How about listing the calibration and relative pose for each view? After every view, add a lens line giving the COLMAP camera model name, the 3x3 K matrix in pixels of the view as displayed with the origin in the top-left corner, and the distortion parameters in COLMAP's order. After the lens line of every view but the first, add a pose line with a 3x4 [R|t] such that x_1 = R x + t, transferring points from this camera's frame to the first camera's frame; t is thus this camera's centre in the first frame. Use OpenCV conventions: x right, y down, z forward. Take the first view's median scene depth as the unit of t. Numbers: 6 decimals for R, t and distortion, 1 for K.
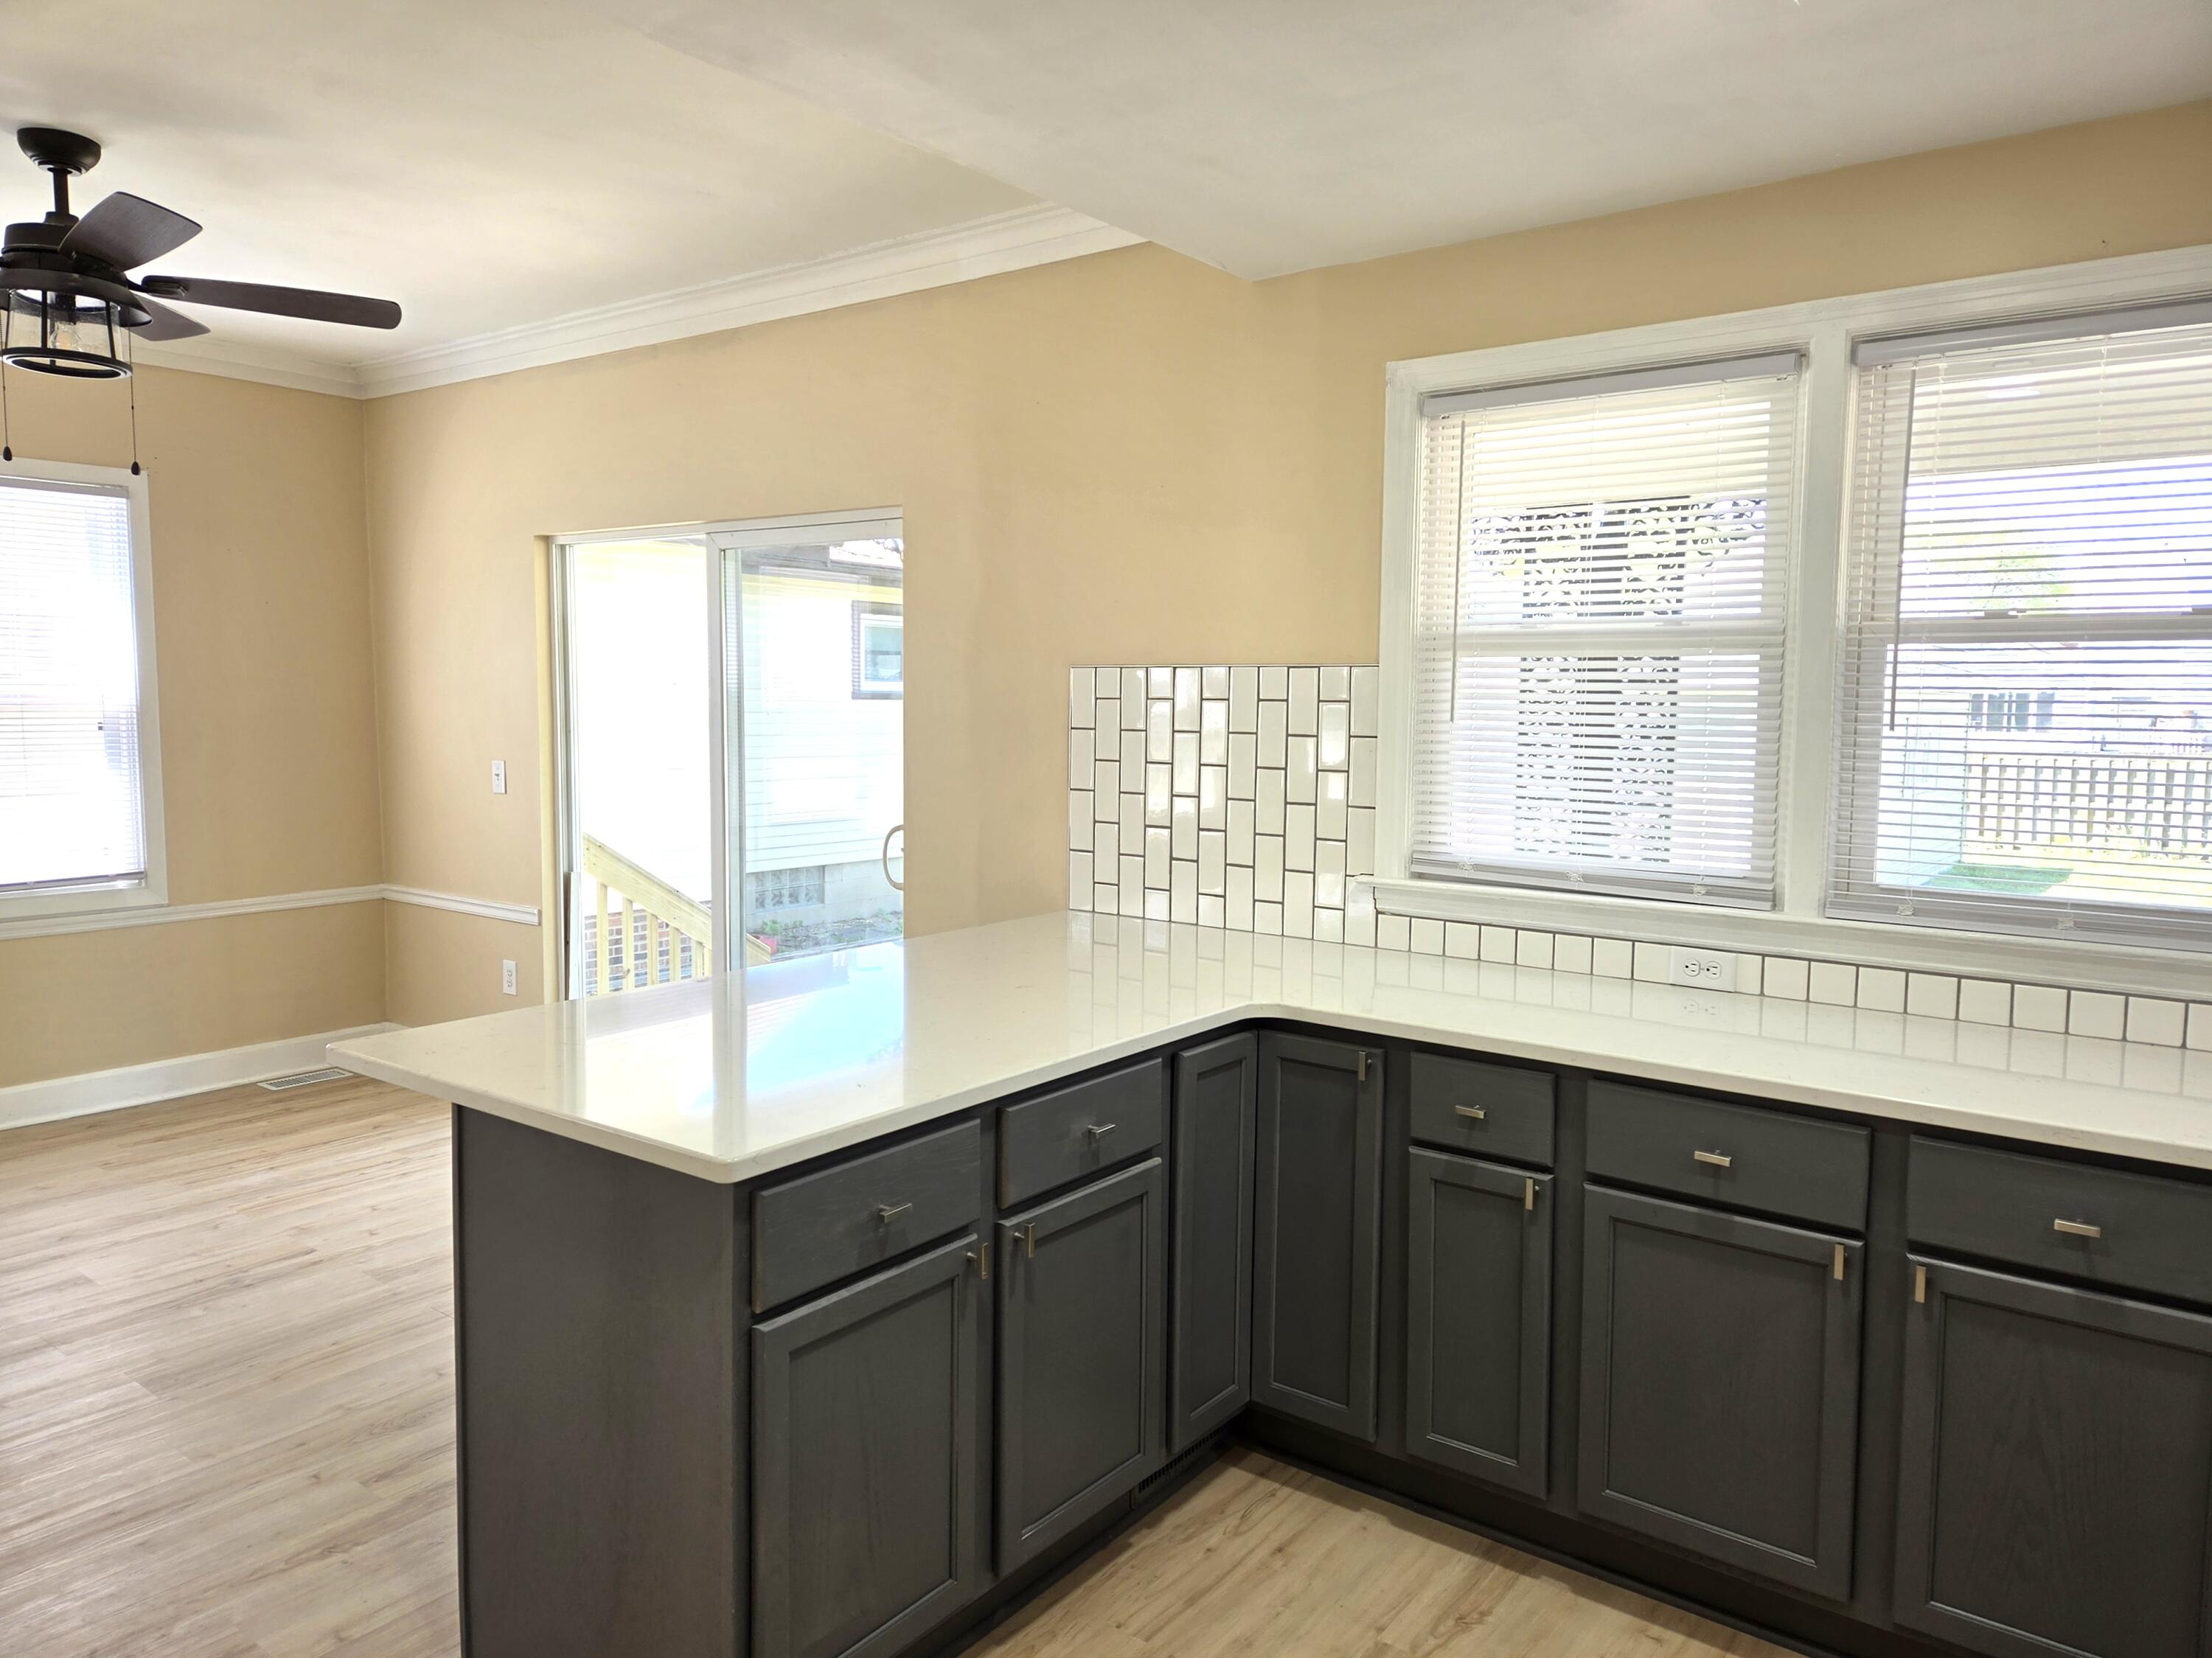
lens RADIAL K [[1495.2, 0, 1106.0], [0, 1495.2, 829.0], [0, 0, 1]] dist [0.088201, -0.082060]
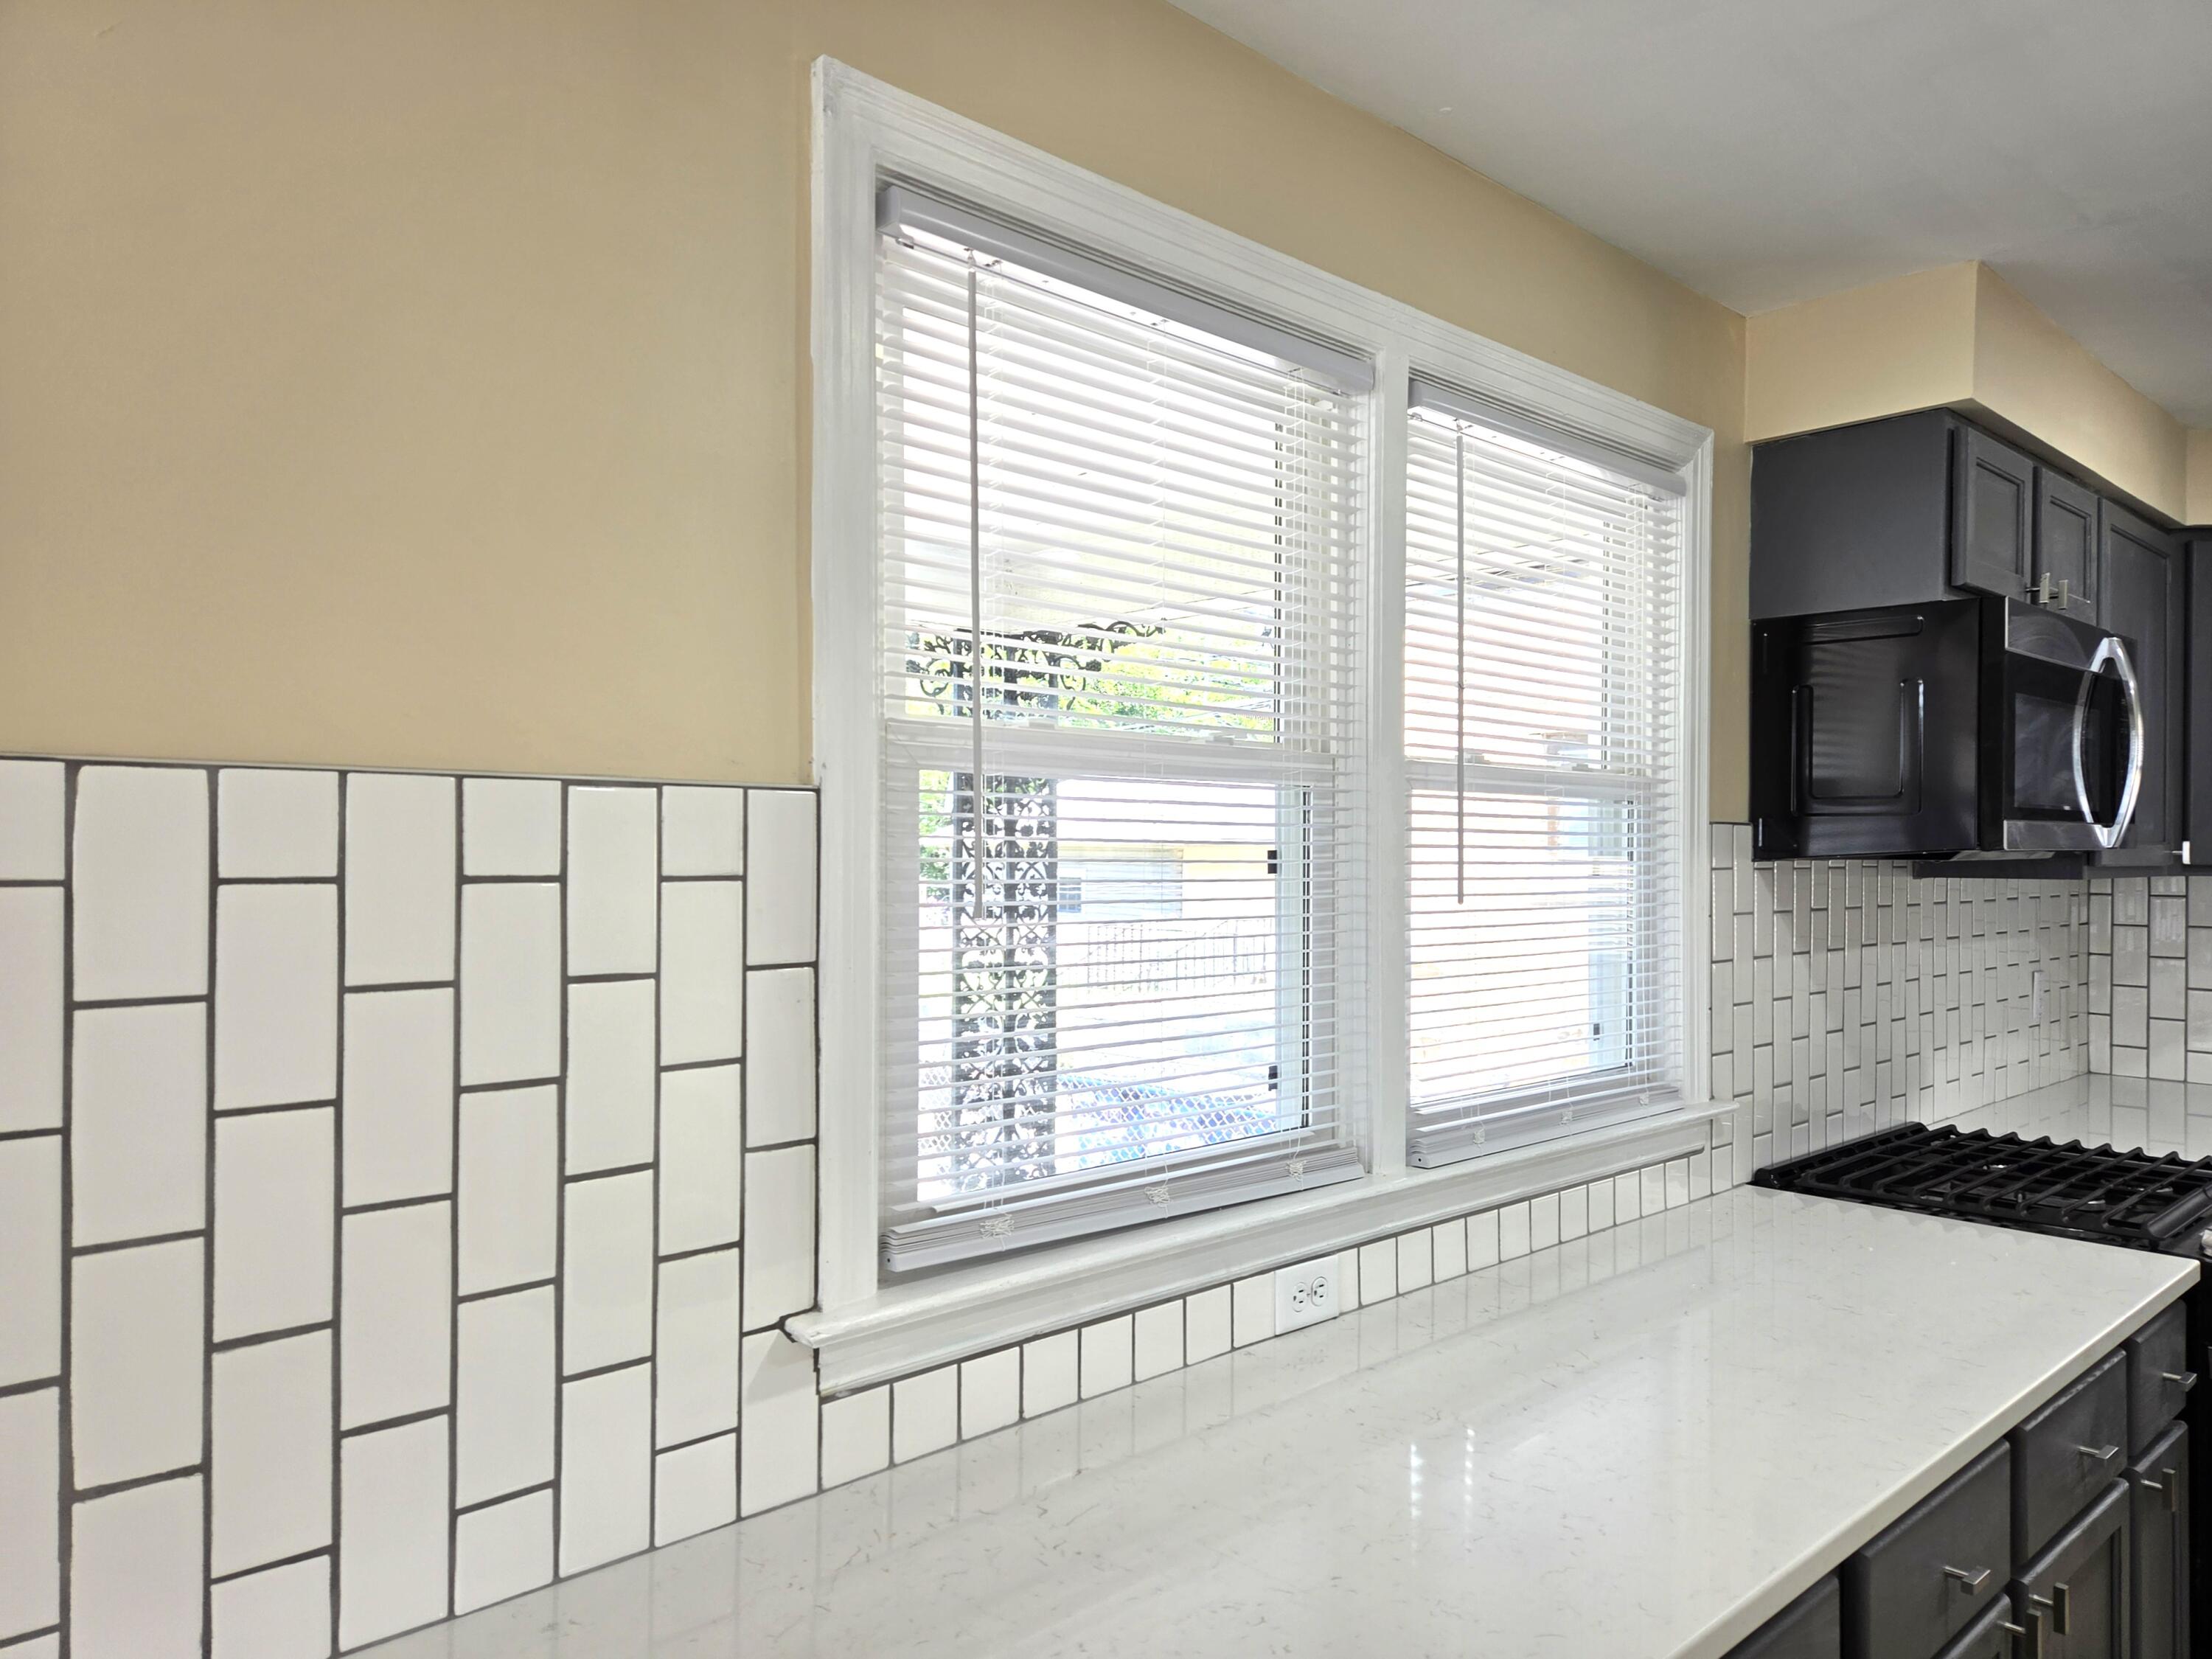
lens RADIAL K [[1571.2, 0, 1099.0], [0, 1571.2, 859.8], [0, 0, 1]] dist [0.100683, -0.097278]
pose [[0.134387, -0.012744, 0.990847, -0.285014], [0.089857, 0.995954, 0.000623, -0.101995], [-0.986846, 0.088951, 0.134989, 1.060754]]
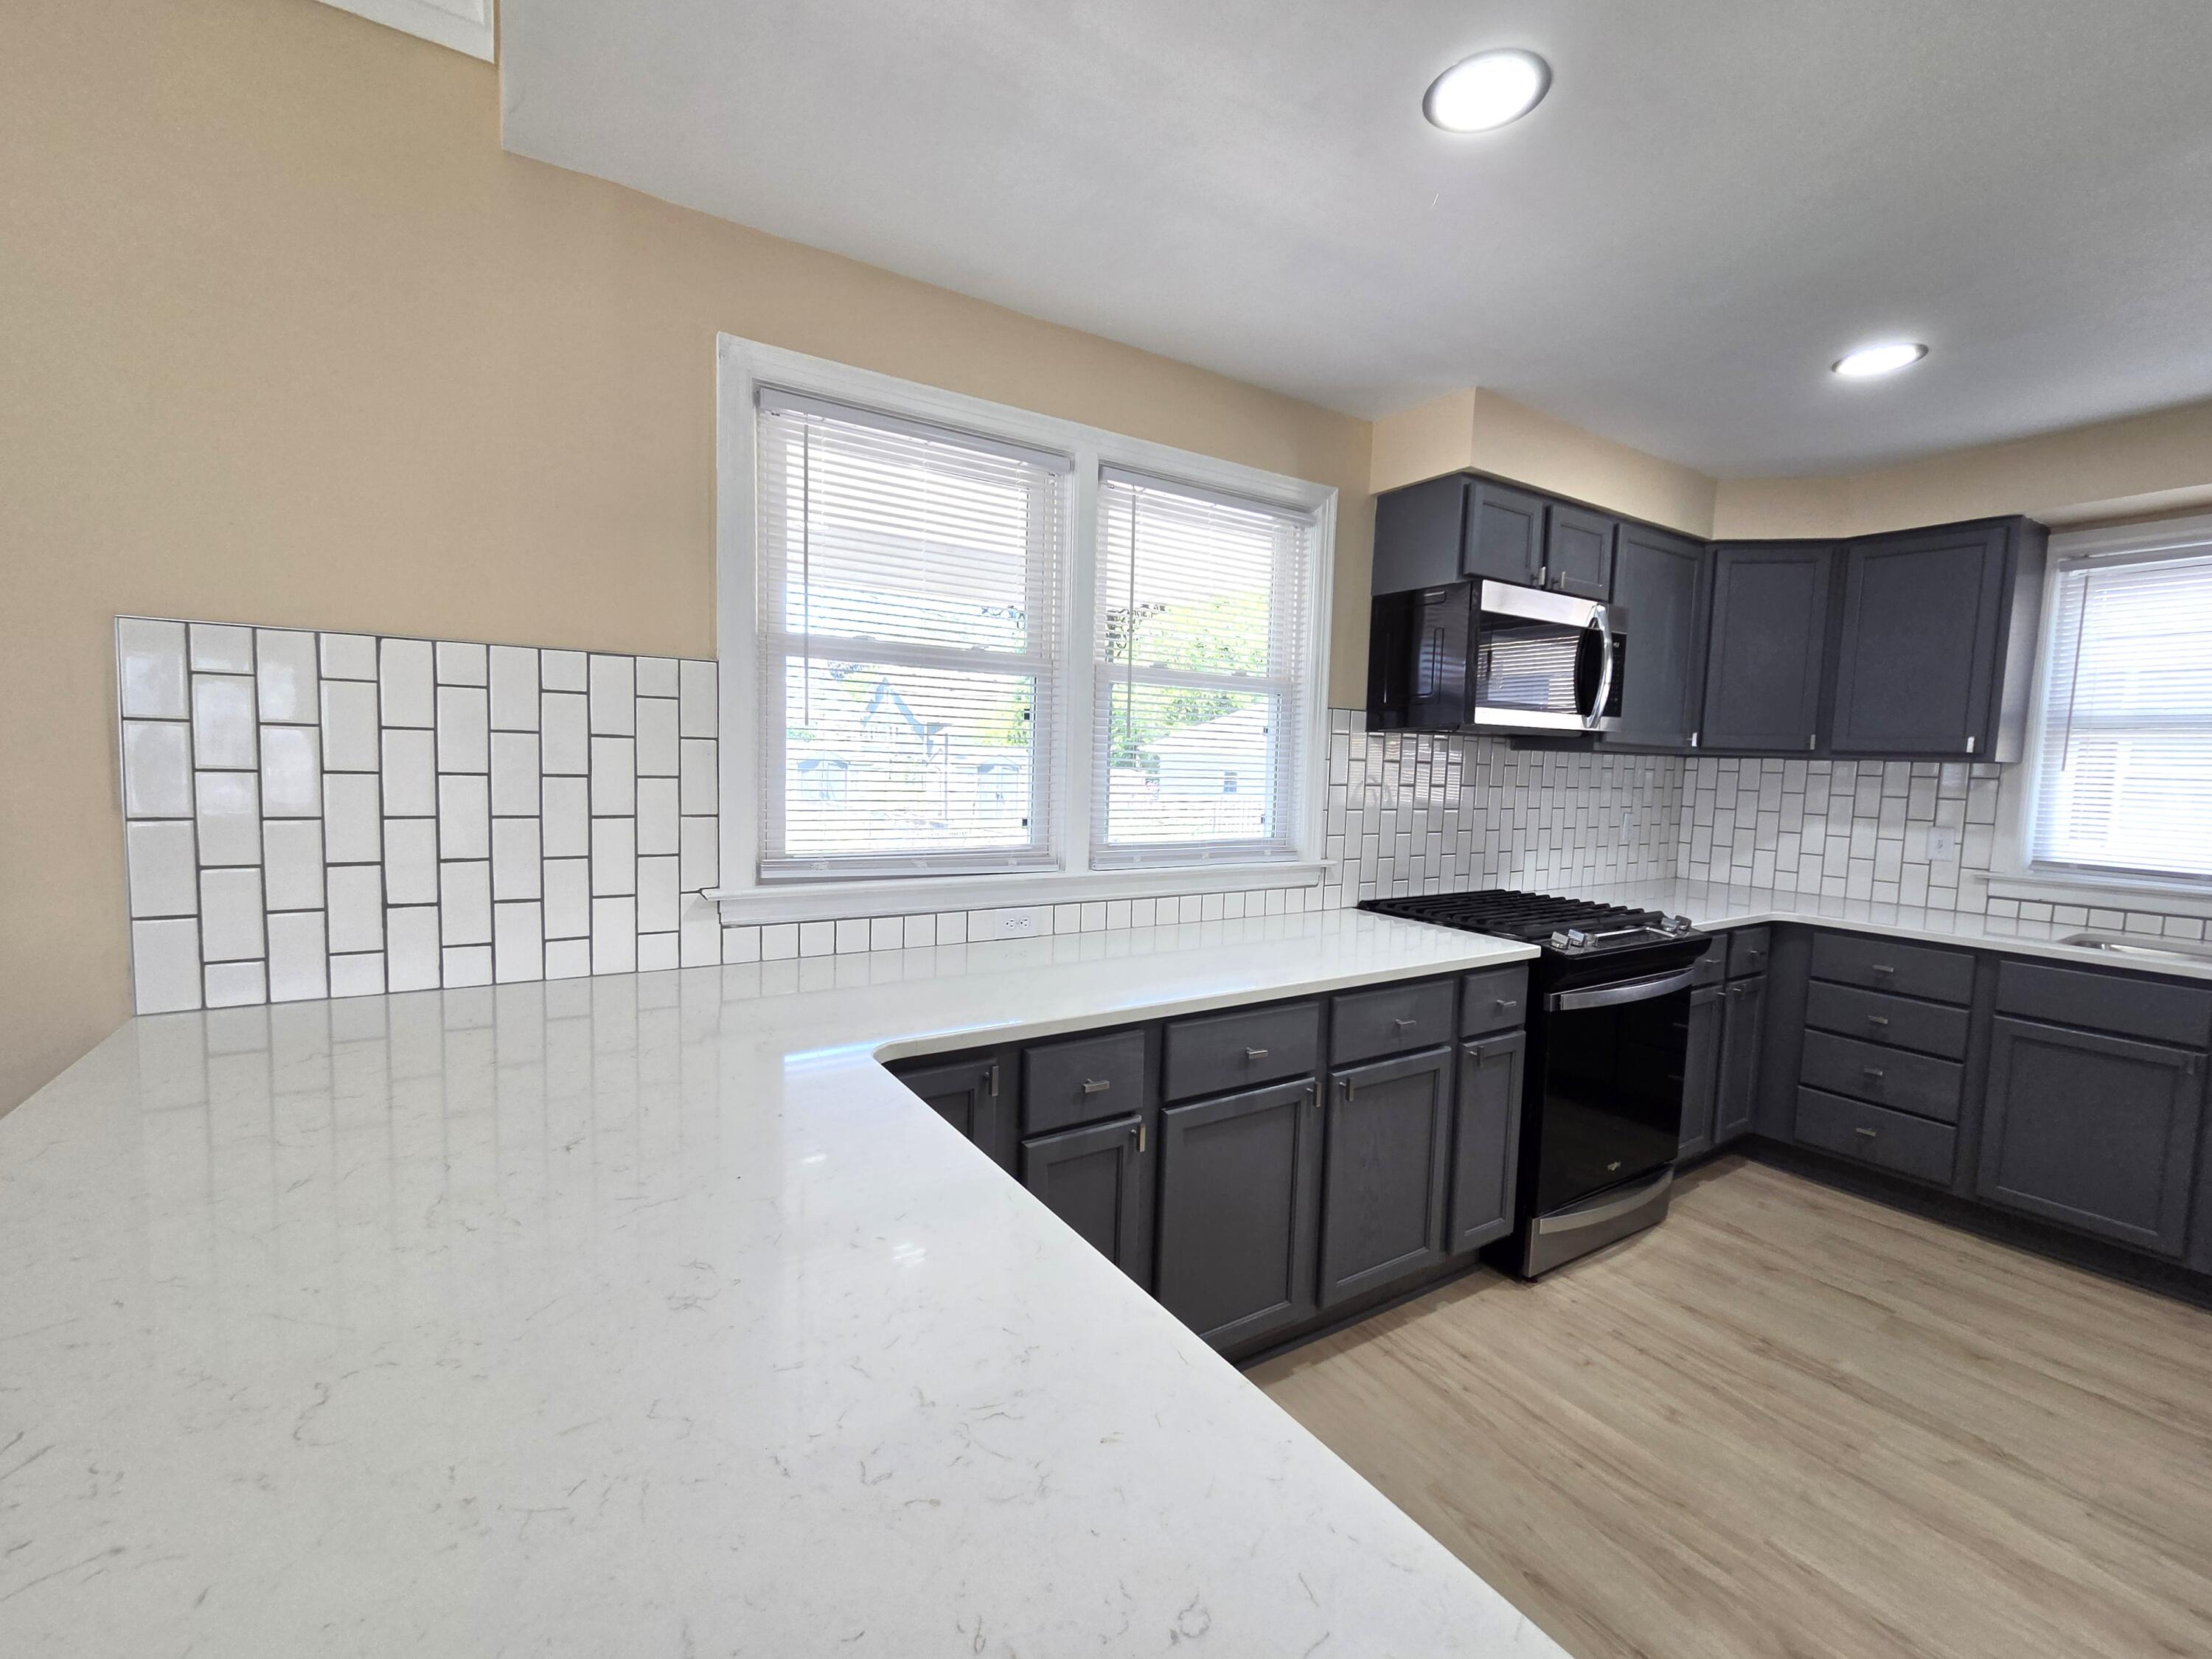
lens RADIAL K [[934.7, 0, 1078.8], [0, 934.7, 831.8], [0, 0, 1]] dist [-0.005675, -0.000132]
pose [[0.345946, -0.073198, 0.935395, -0.350758], [0.061158, 0.996591, 0.055369, -0.027611], [-0.936259, 0.038053, 0.349244, 0.725736]]
